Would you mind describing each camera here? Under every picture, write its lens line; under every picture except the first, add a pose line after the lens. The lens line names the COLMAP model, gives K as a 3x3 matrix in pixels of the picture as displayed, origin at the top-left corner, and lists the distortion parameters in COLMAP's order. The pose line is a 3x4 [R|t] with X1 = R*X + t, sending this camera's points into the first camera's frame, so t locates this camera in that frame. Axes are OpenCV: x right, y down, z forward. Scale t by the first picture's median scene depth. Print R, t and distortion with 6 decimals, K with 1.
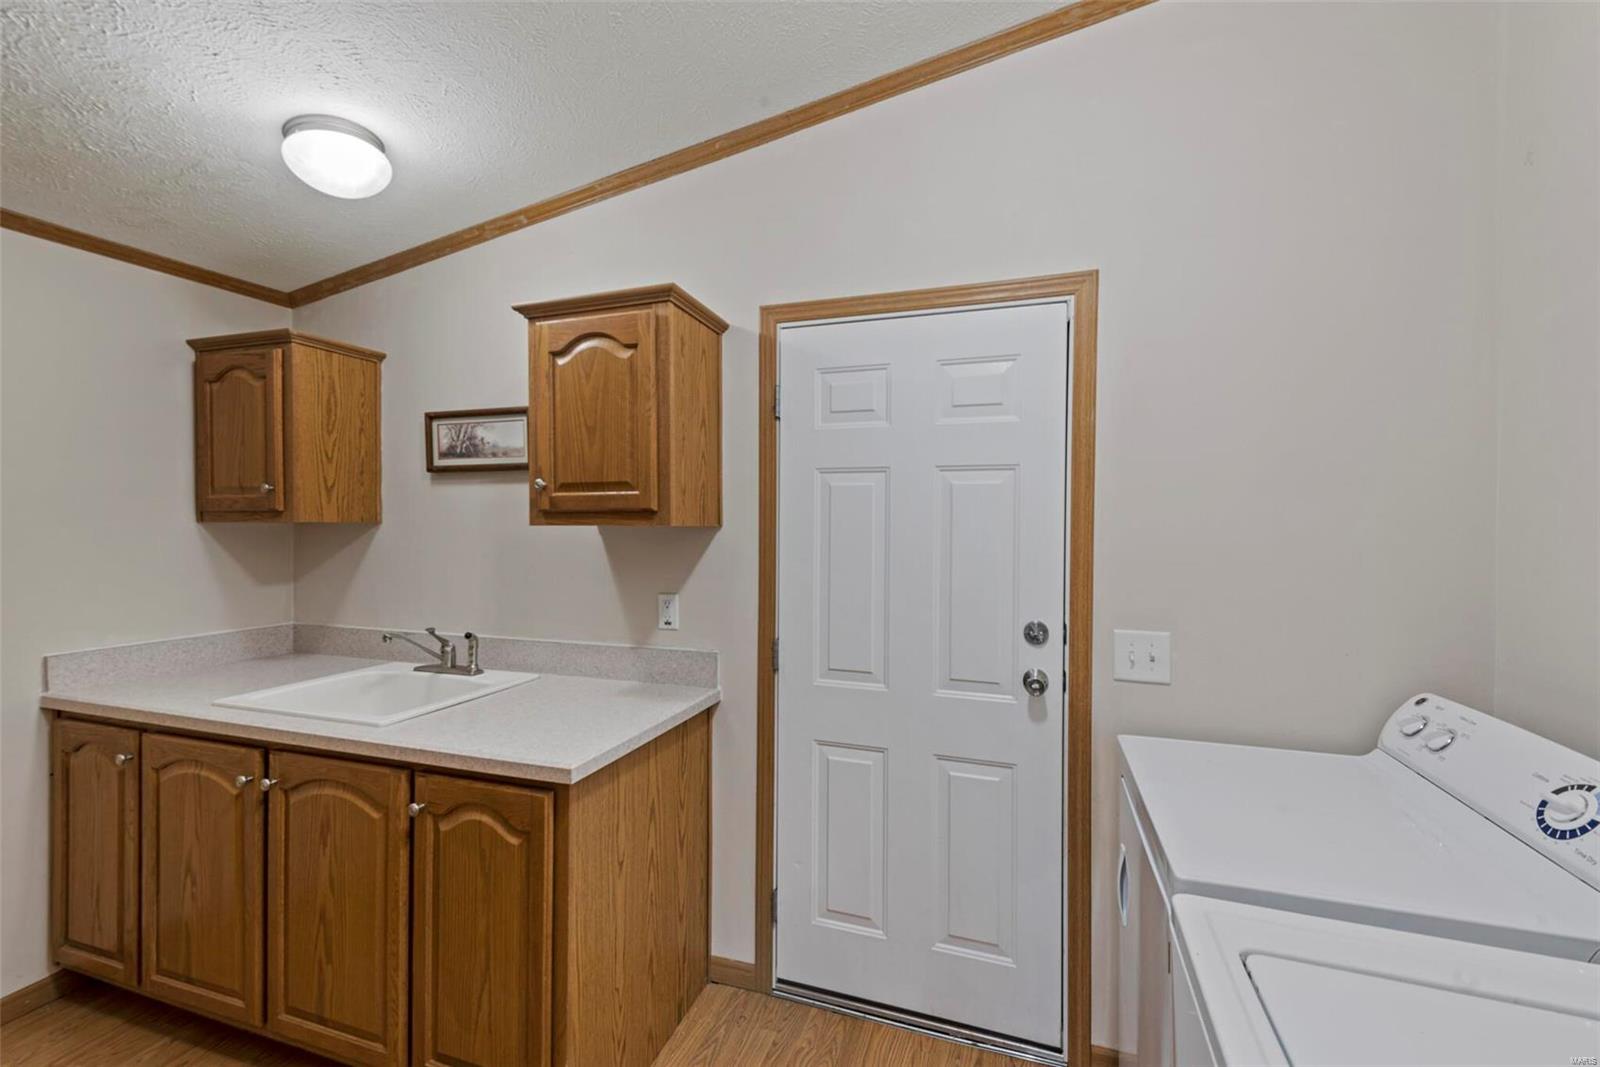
lens RADIAL K [[638.6, 0, 812.8], [0, 638.6, 529.1], [0, 0, 1]] dist [0.016331, -0.002424]
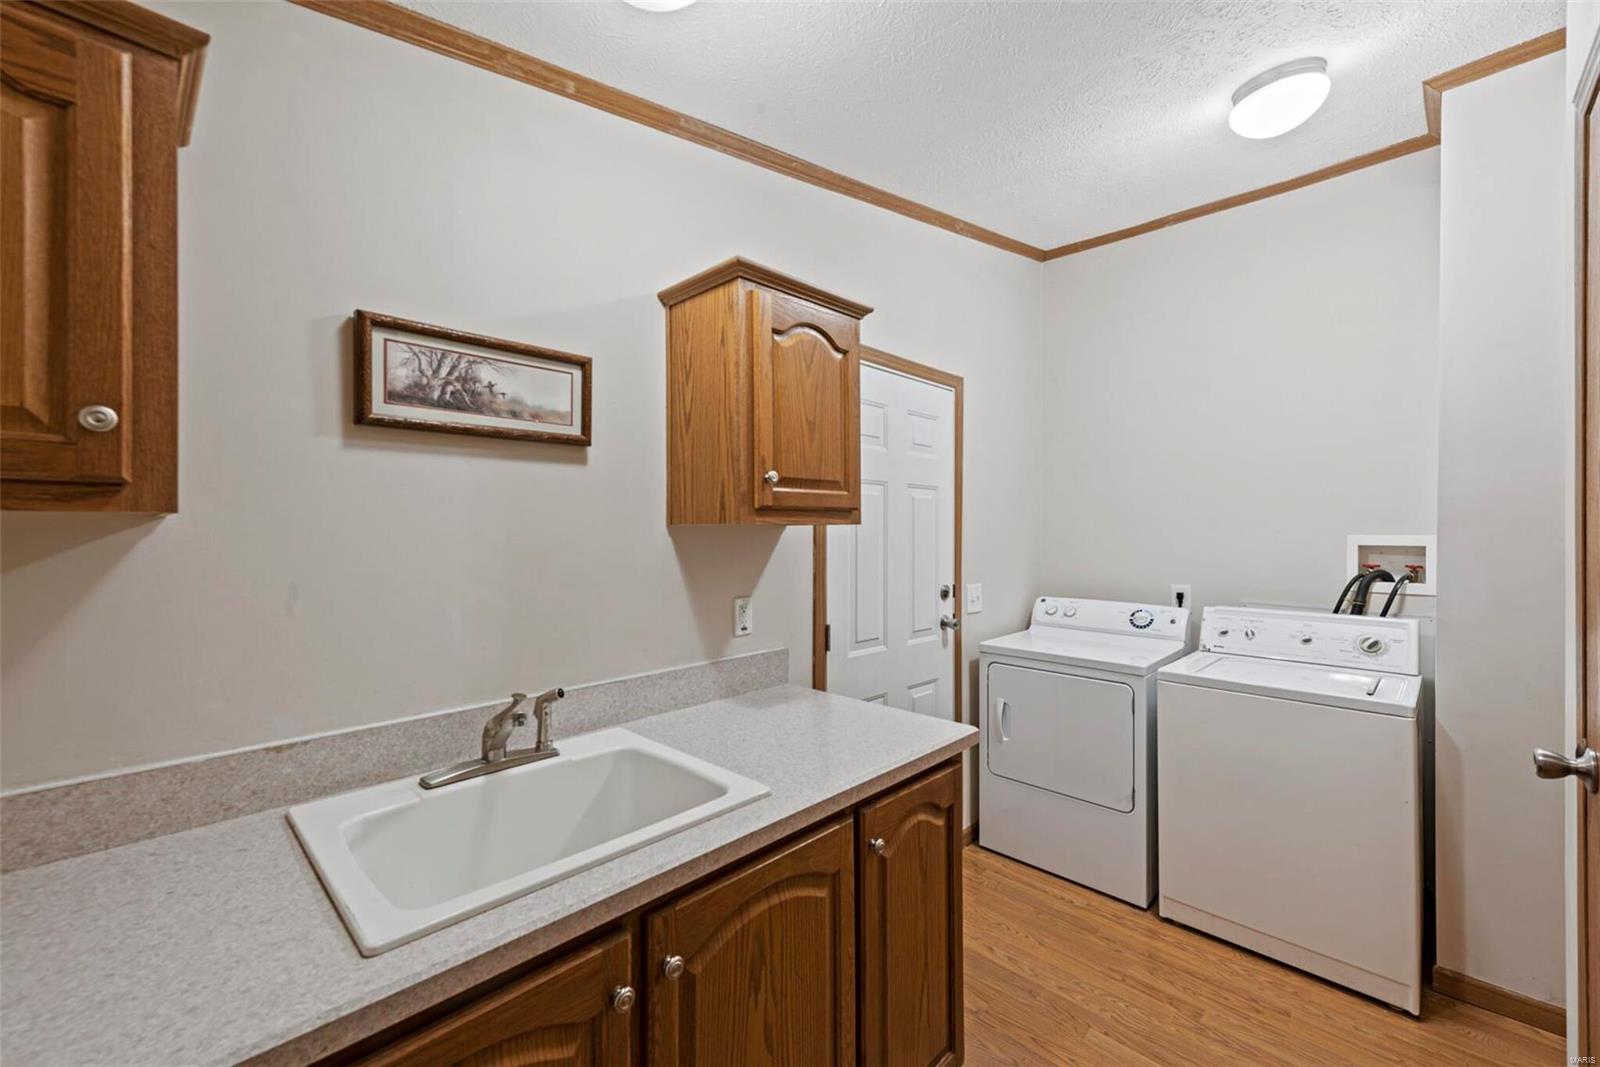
lens RADIAL K [[638.6, 0, 806.5], [0, 638.6, 526.0], [0, 0, 1]] dist [0.016331, -0.002424]
pose [[0.443791, 0.002028, 0.896128, -1.029695], [0.008313, 0.999945, -0.006380, 0.002213], [-0.896092, 0.010281, 0.443750, 0.496386]]
